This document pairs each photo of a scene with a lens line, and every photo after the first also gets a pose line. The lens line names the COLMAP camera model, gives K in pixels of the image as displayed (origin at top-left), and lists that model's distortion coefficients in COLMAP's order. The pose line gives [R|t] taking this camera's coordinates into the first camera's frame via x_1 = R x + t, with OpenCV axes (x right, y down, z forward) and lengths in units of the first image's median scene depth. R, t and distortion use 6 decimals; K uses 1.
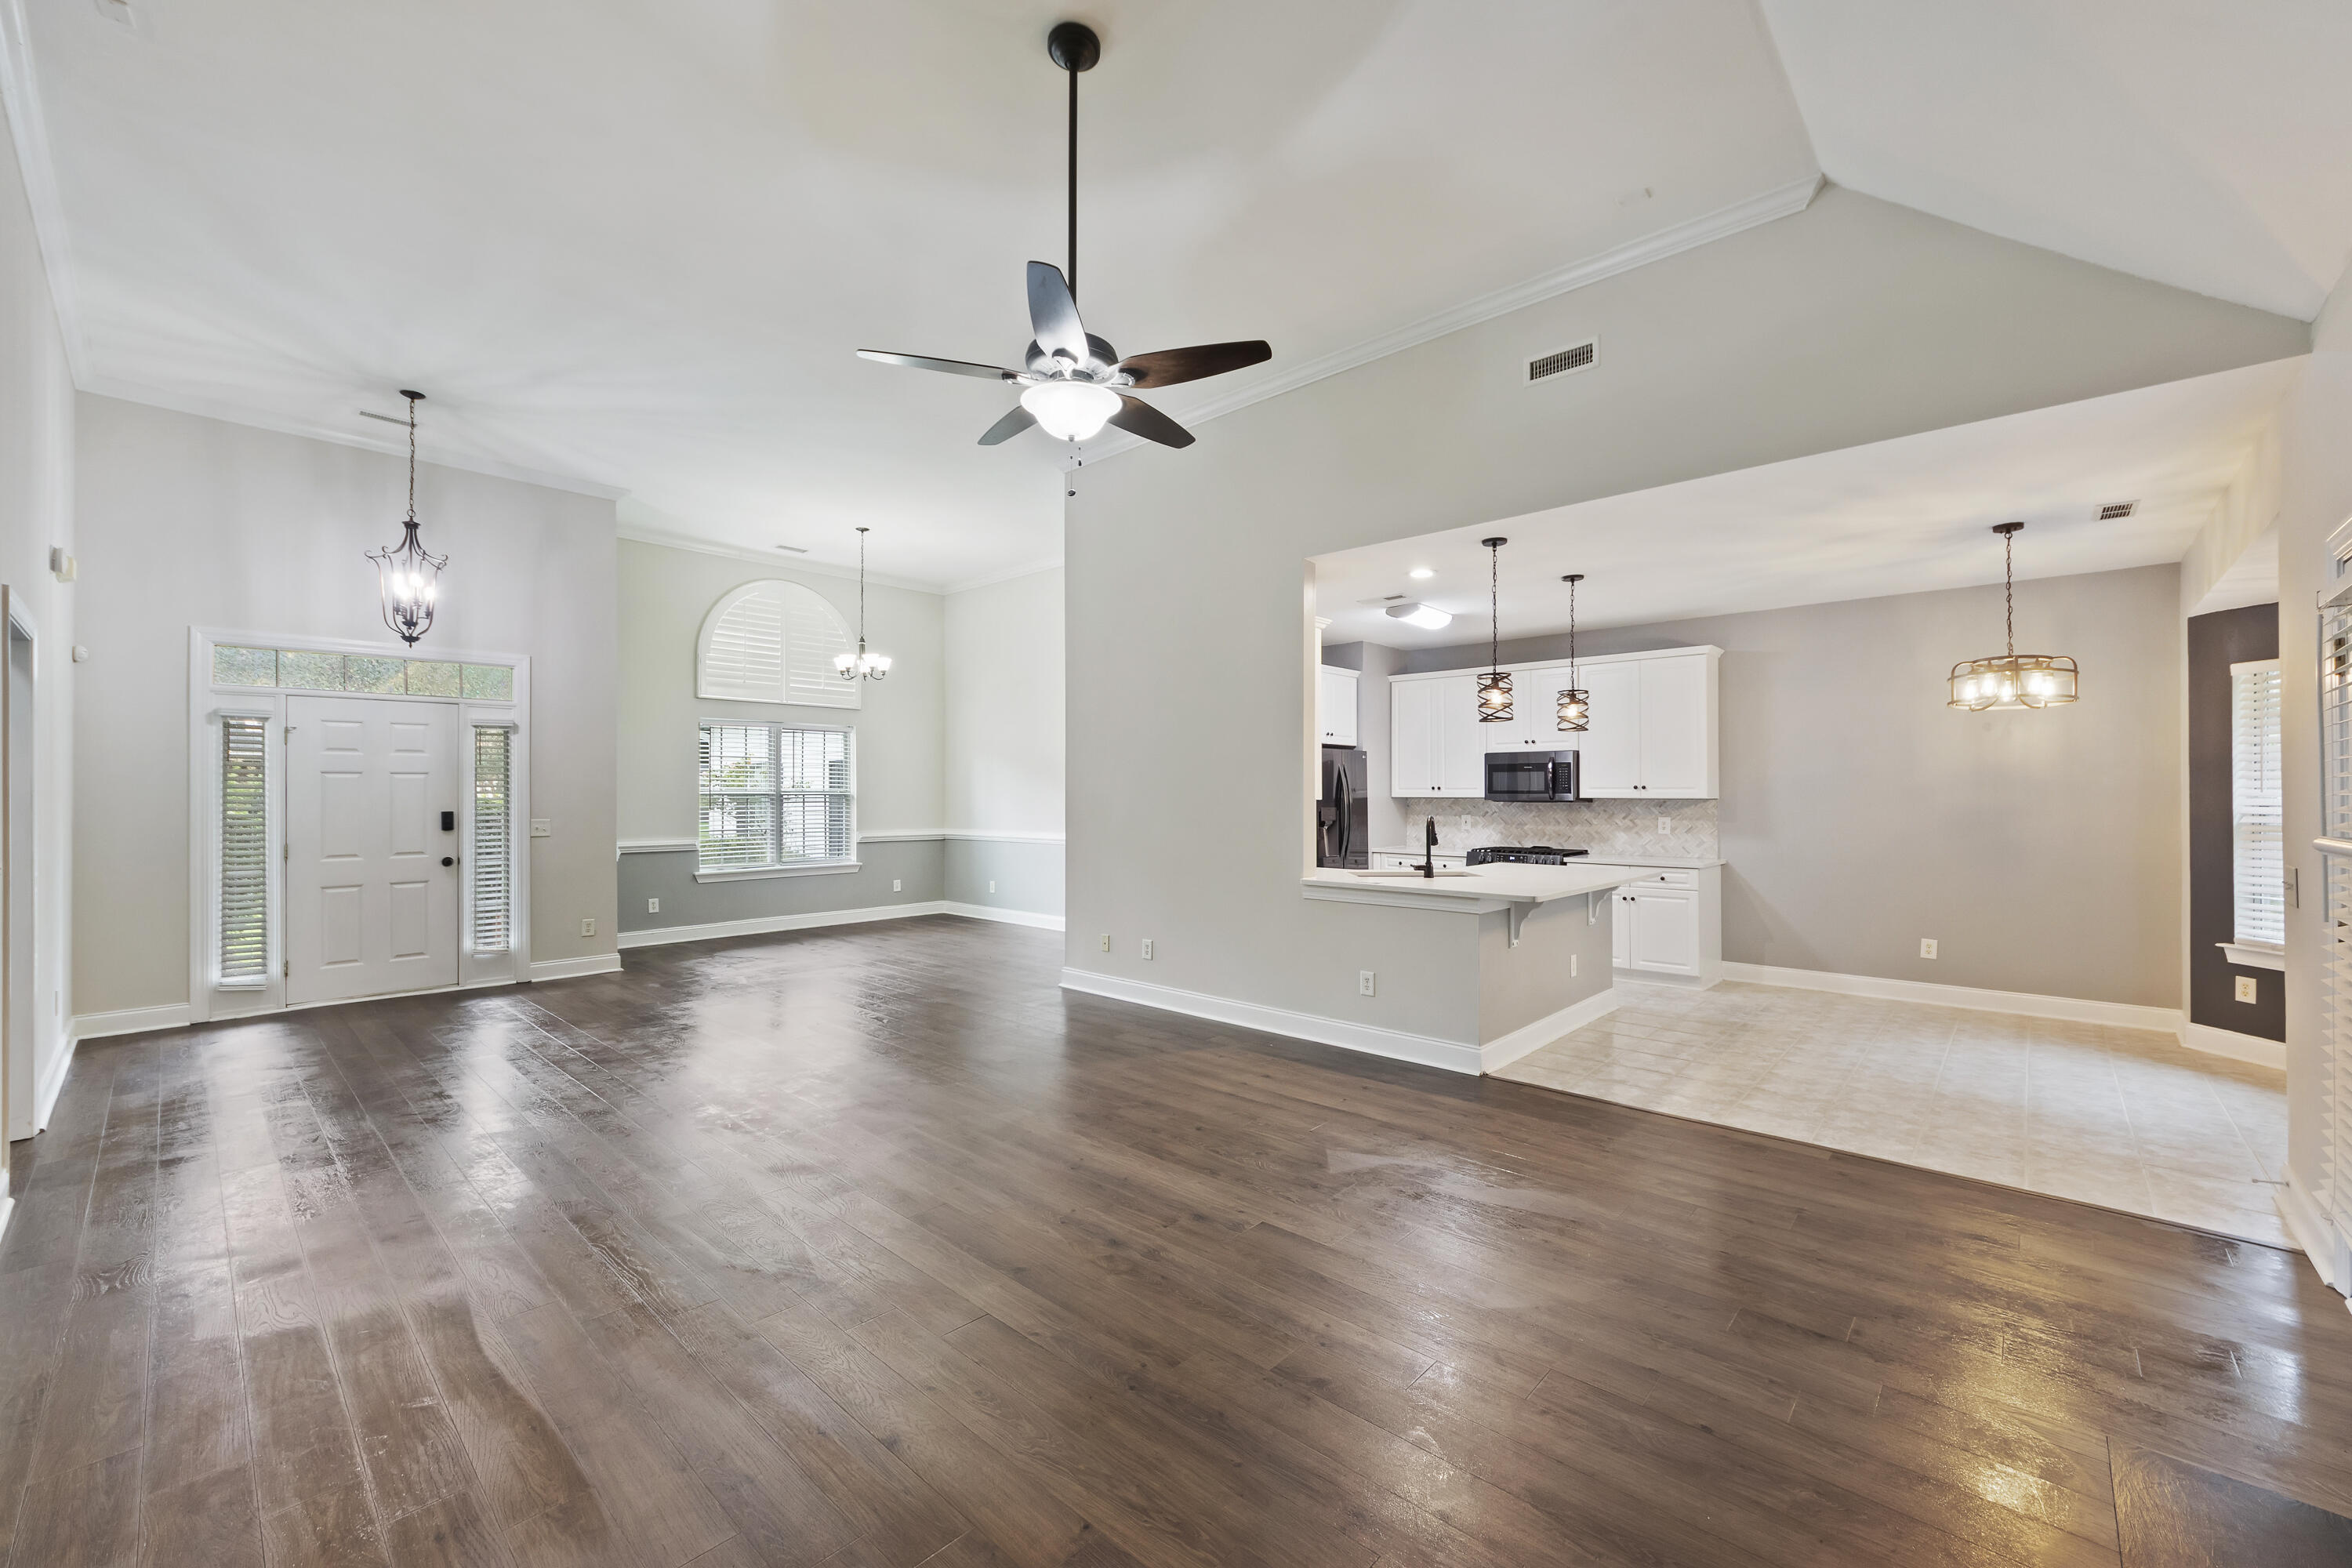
lens RADIAL K [[941.1, 0, 1170.0], [0, 941.1, 779.3], [0, 0, 1]] dist [0.003014, 0.000026]
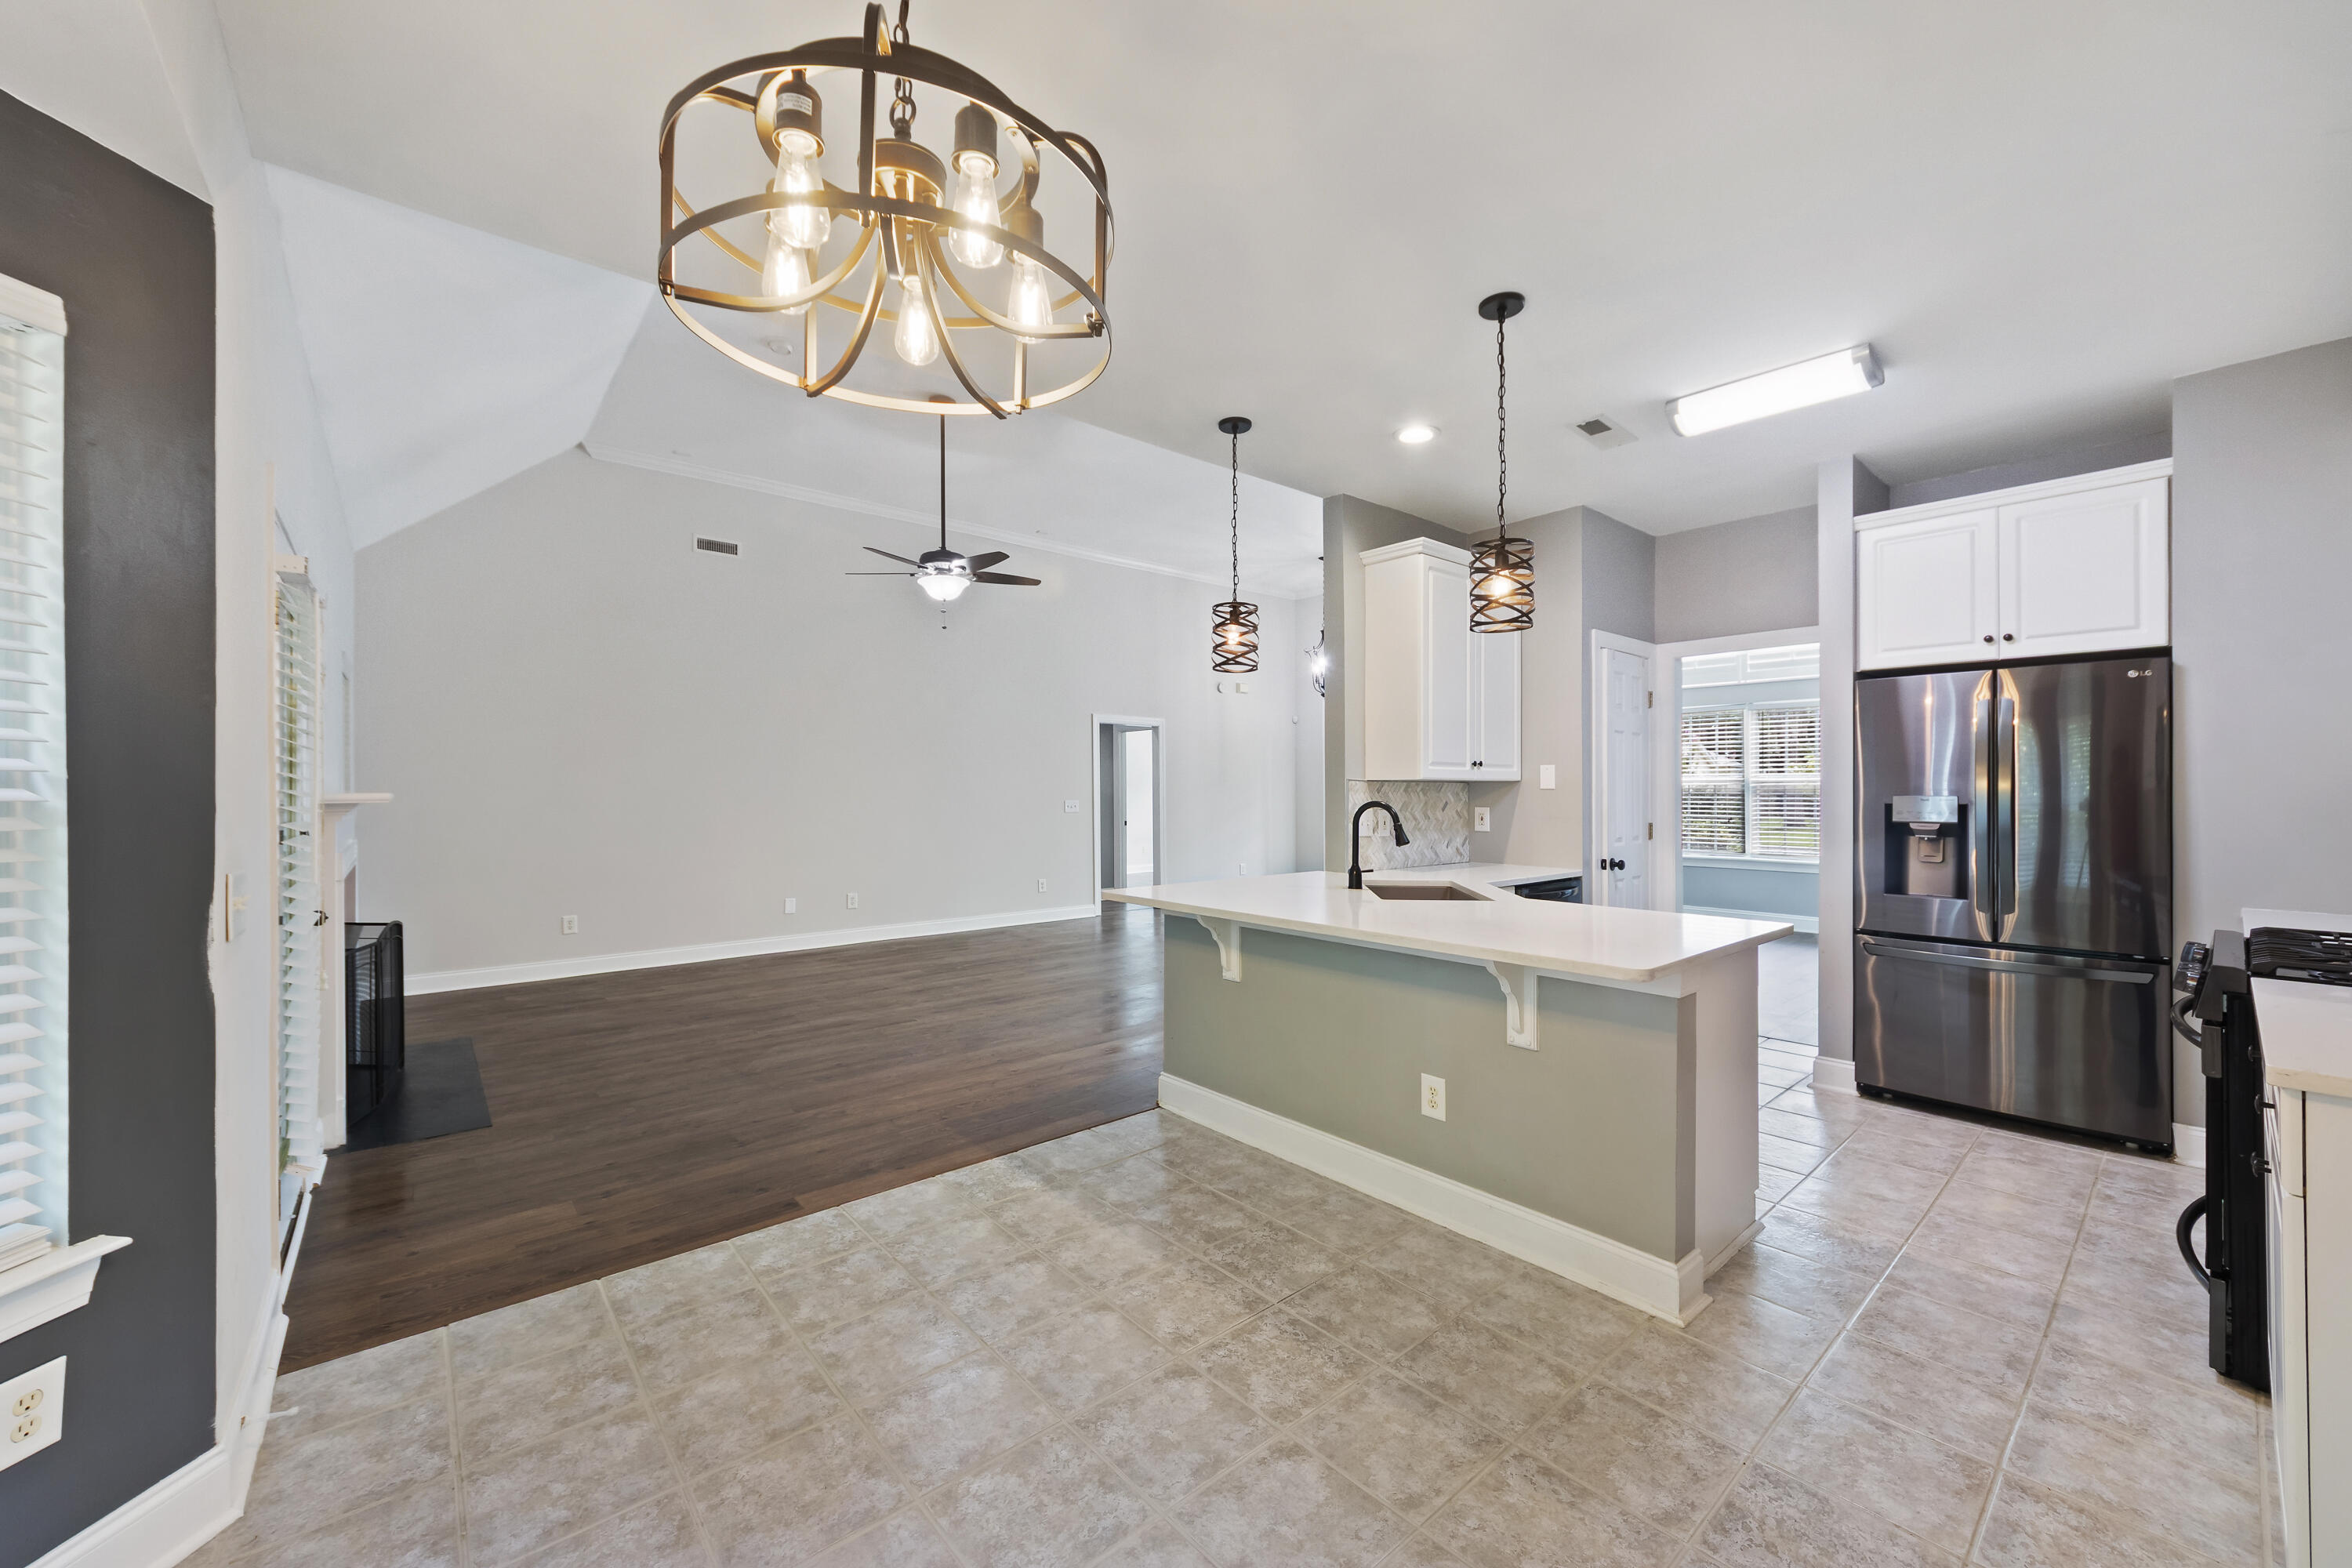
lens RADIAL K [[896.1, 0, 1171.7], [0, 896.1, 788.7], [0, 0, 1]] dist [-0.002626, -0.000590]
pose [[-0.119076, -0.000652, -0.992885, 0.734600], [0.015472, 0.999877, -0.002512, 0.023265], [0.992765, -0.015661, -0.119051, 0.726766]]
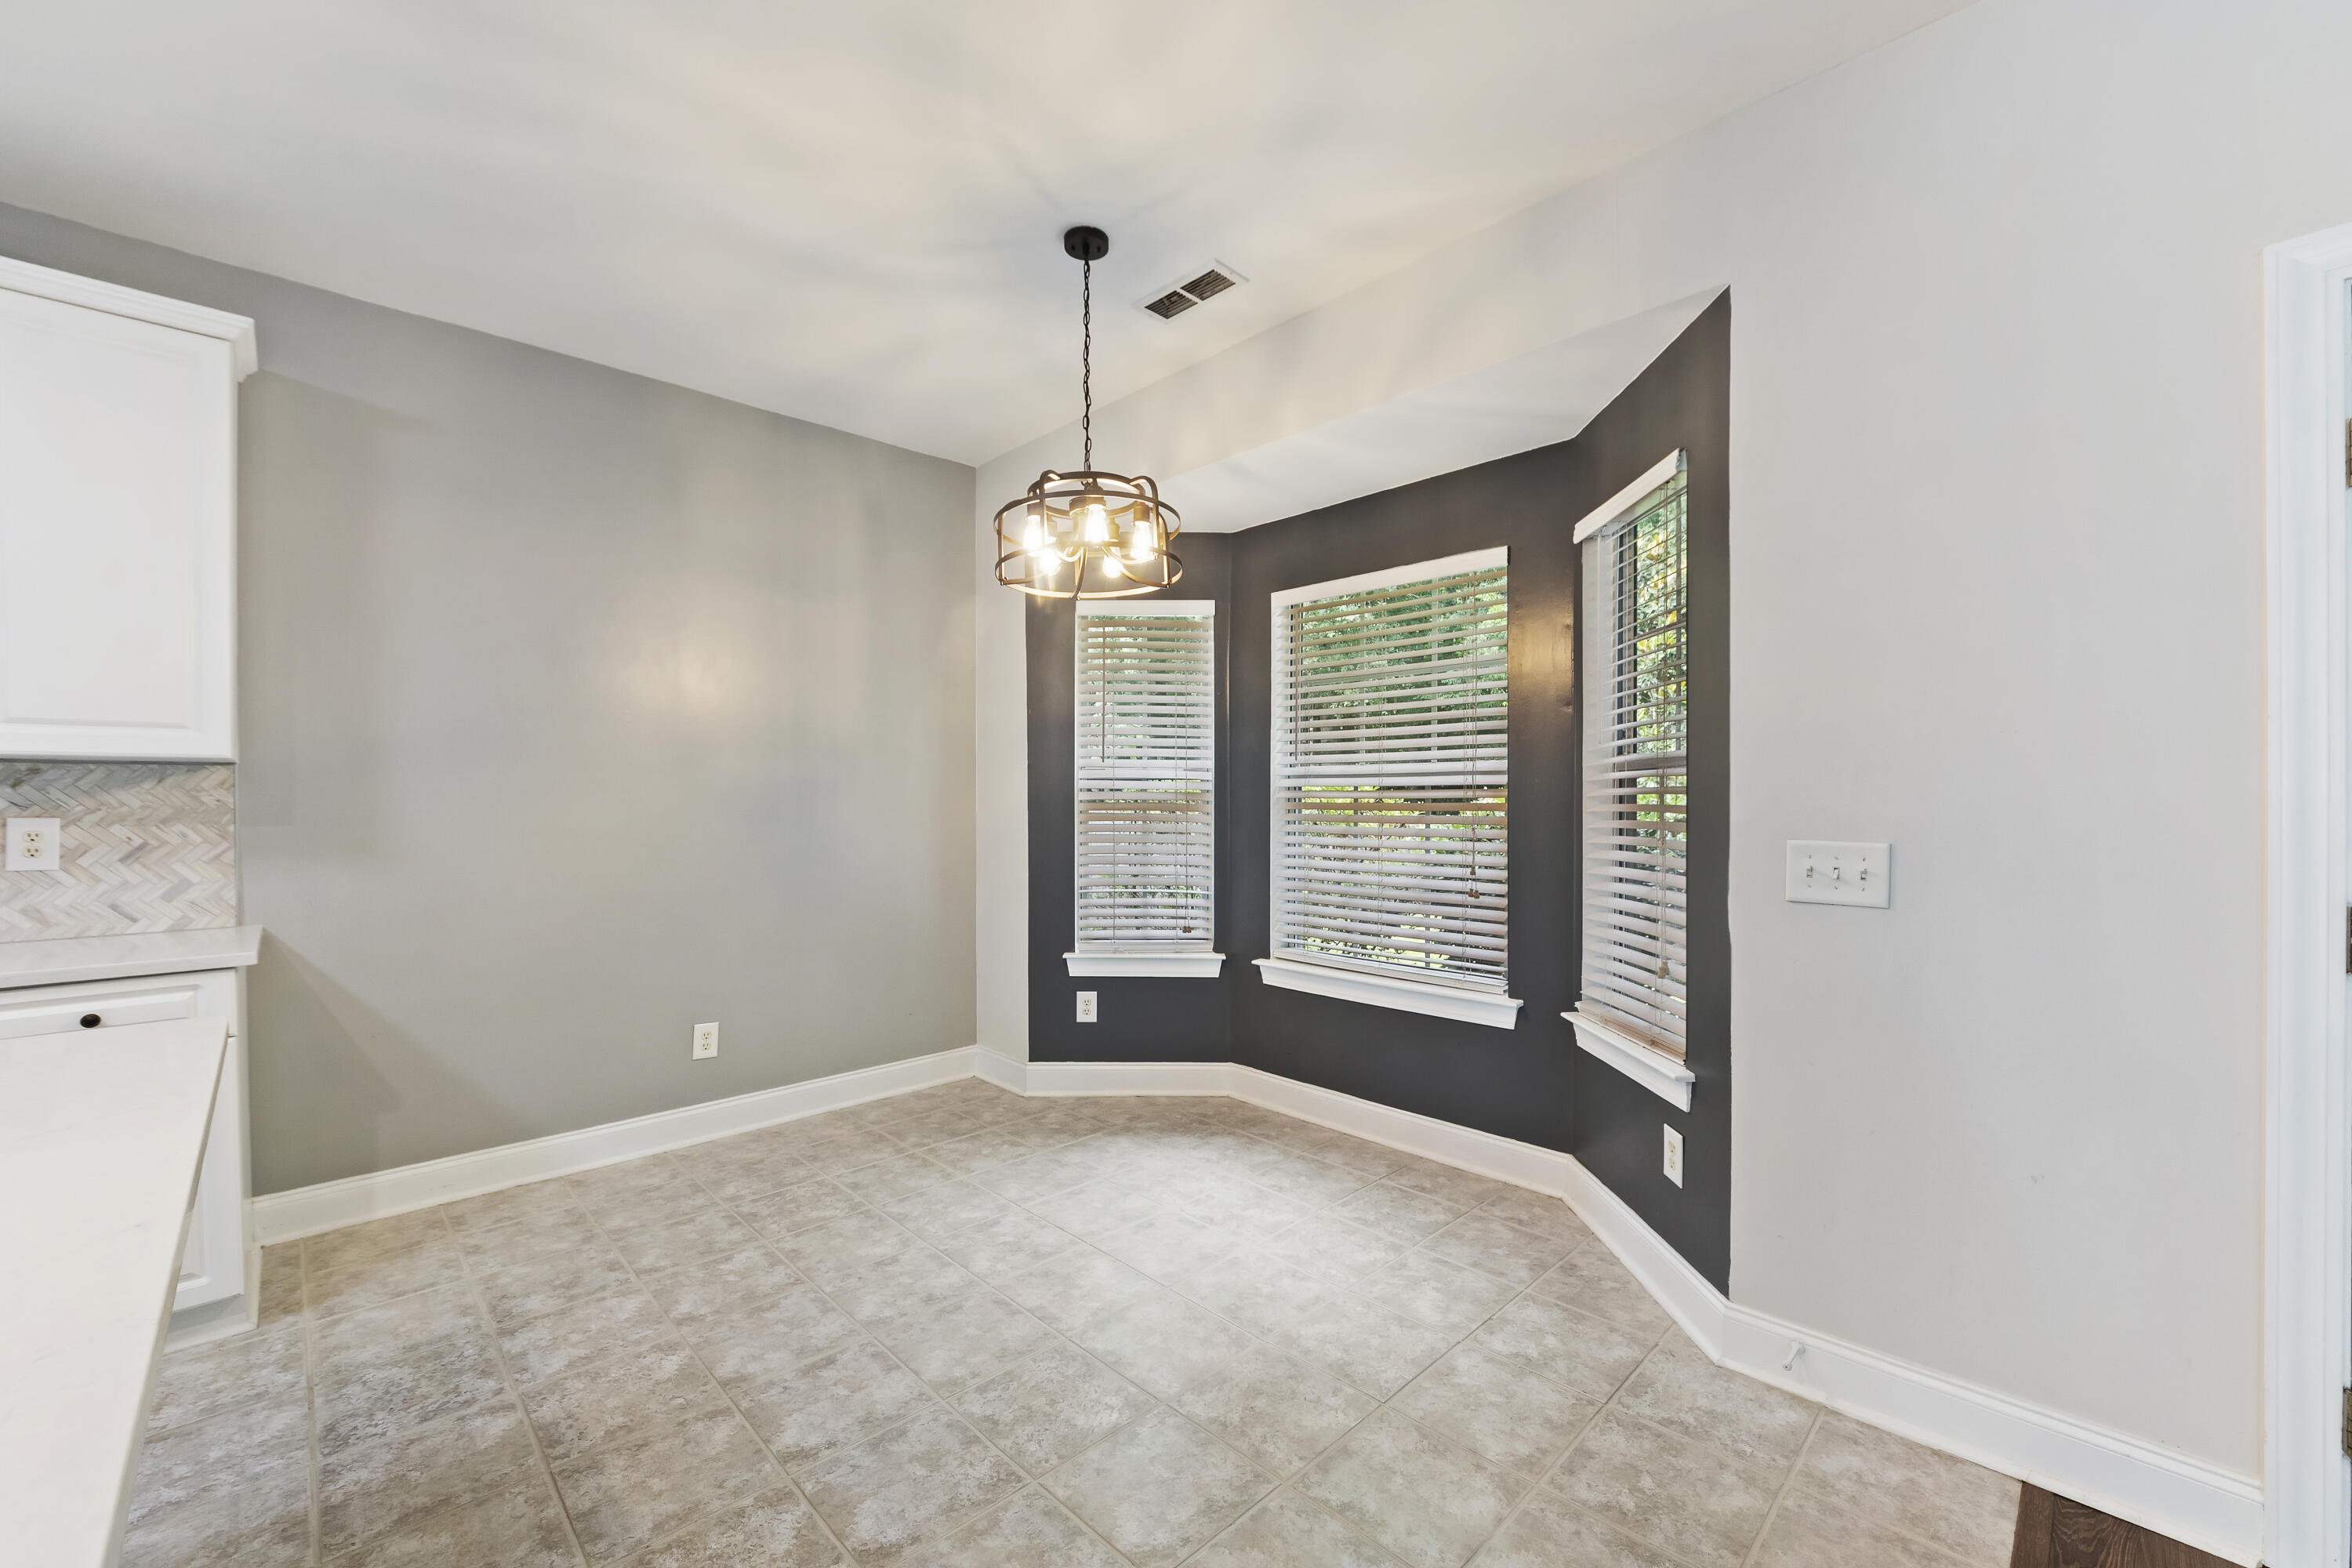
lens RADIAL K [[930.7, 0, 1174.8], [0, 930.7, 805.3], [0, 0, 1]] dist [-0.019924, 0.000361]
pose [[0.051865, -0.007584, 0.998625, 0.245069], [-0.009008, 0.999927, 0.008062, 0.030806], [-0.998613, -0.009414, 0.051793, 0.614897]]
